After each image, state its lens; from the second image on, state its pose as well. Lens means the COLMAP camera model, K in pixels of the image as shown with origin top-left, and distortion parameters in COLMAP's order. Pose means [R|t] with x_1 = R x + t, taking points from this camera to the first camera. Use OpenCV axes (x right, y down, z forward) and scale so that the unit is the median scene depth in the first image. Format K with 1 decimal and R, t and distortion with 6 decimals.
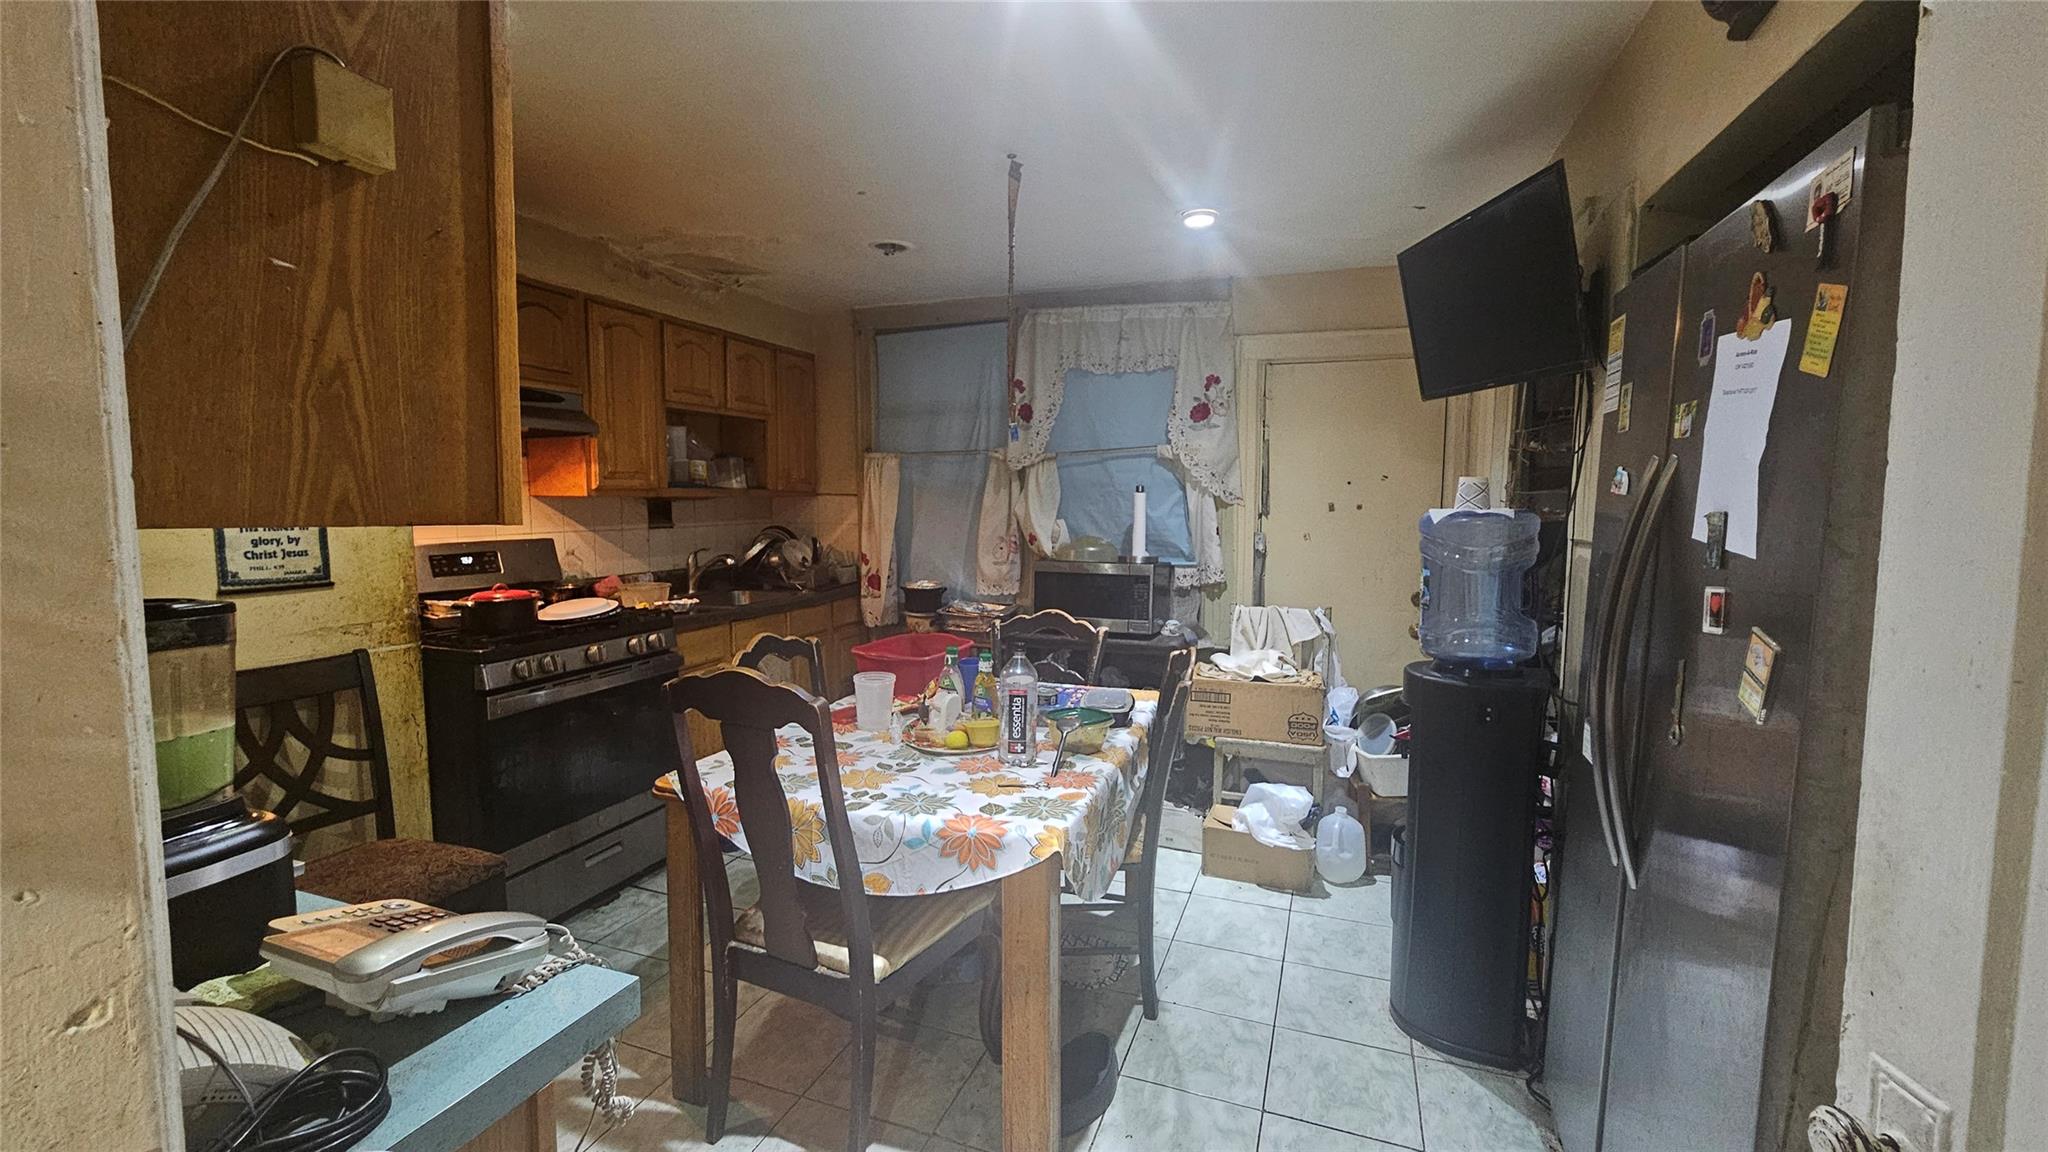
lens RADIAL K [[842.5, 0, 1020.0], [0, 842.5, 573.0], [0, 0, 1]] dist [-0.000166, 0.000037]
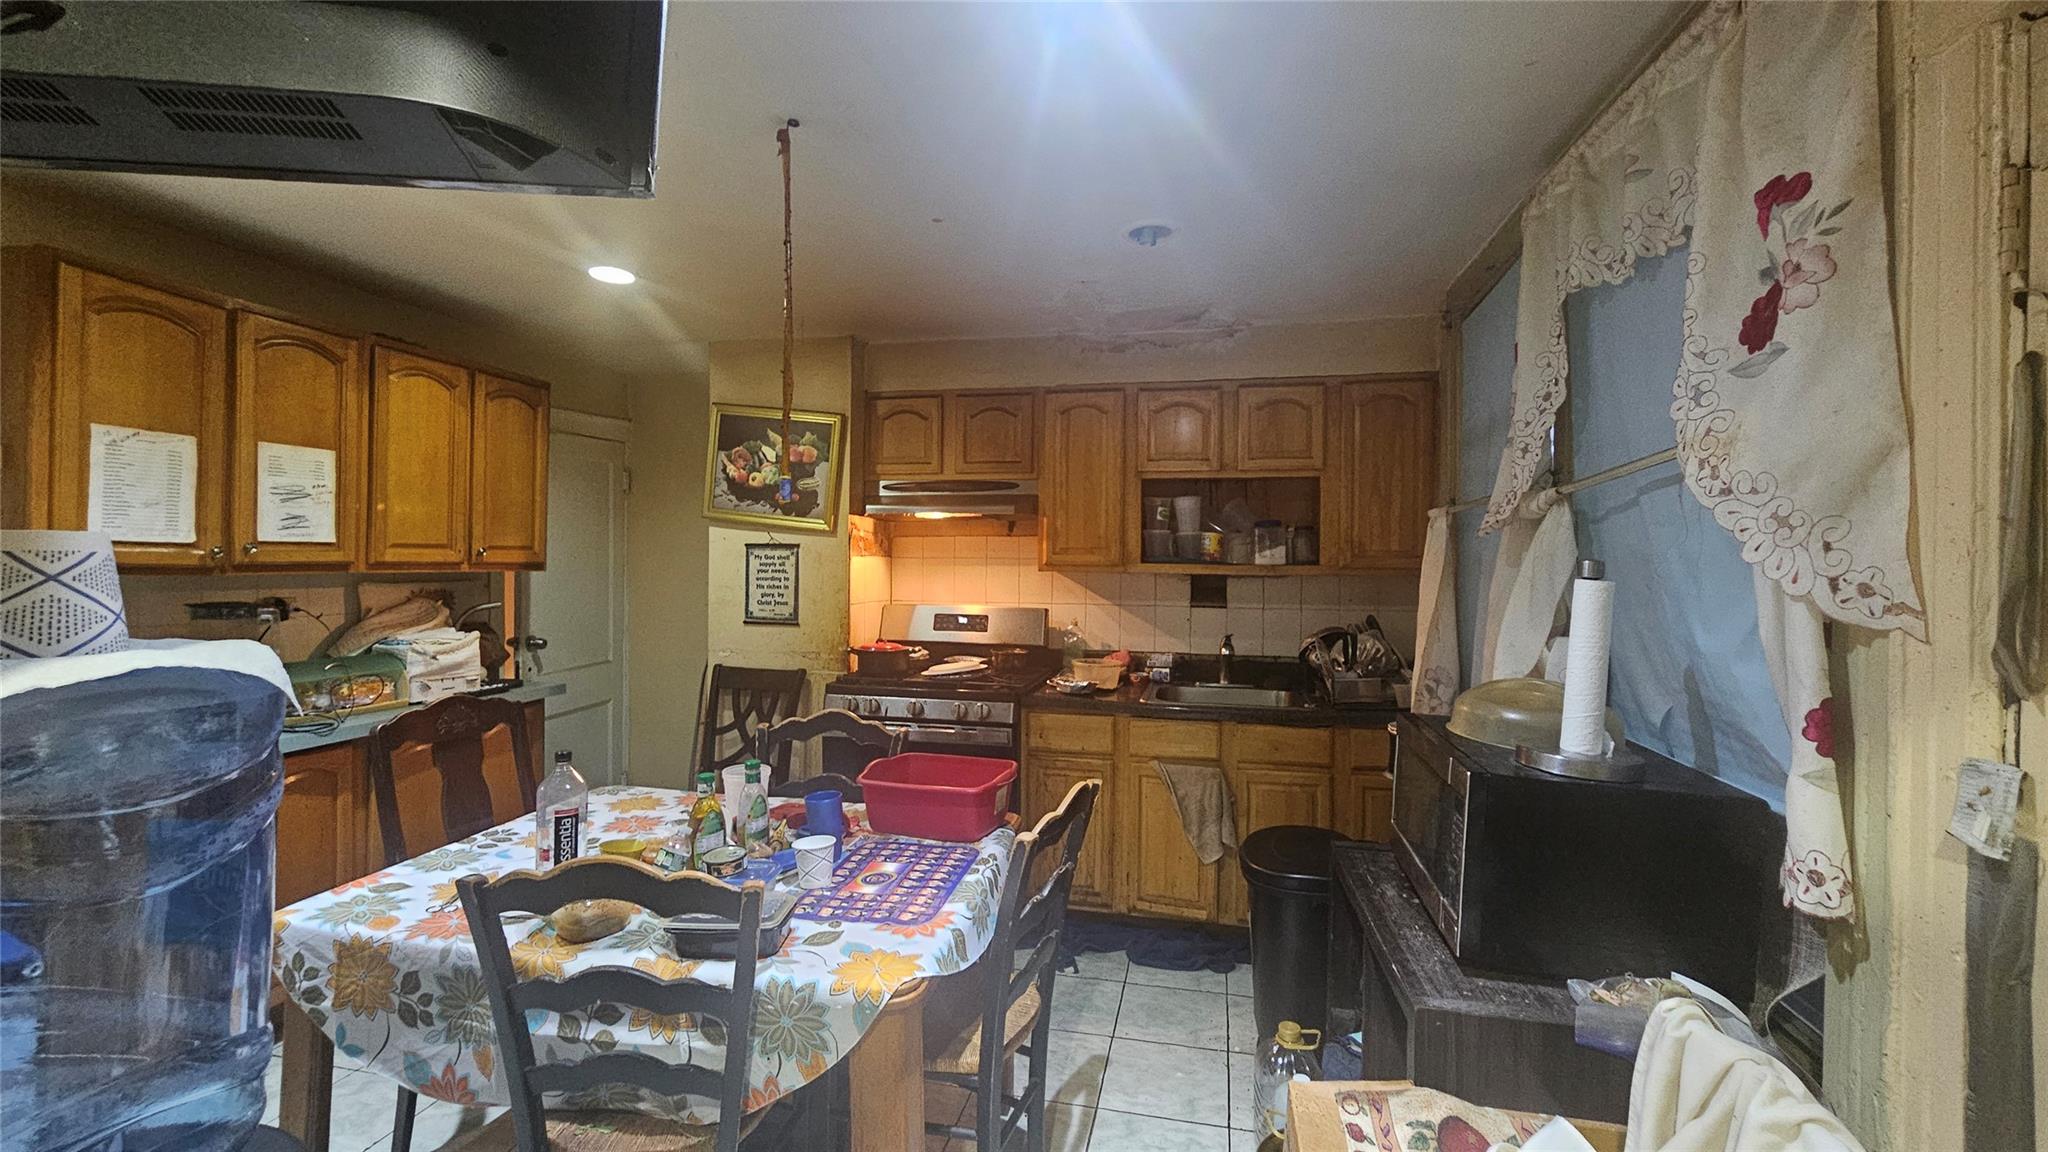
lens RADIAL K [[842.5, 0, 1023.7], [0, 842.5, 562.0], [0, 0, 1]] dist [-0.000166, 0.000037]
pose [[0.138725, 0.000173, -0.990331, 0.541120], [-0.098538, 0.995040, -0.013629, -0.082891], [0.985416, 0.099476, 0.138054, 0.802262]]
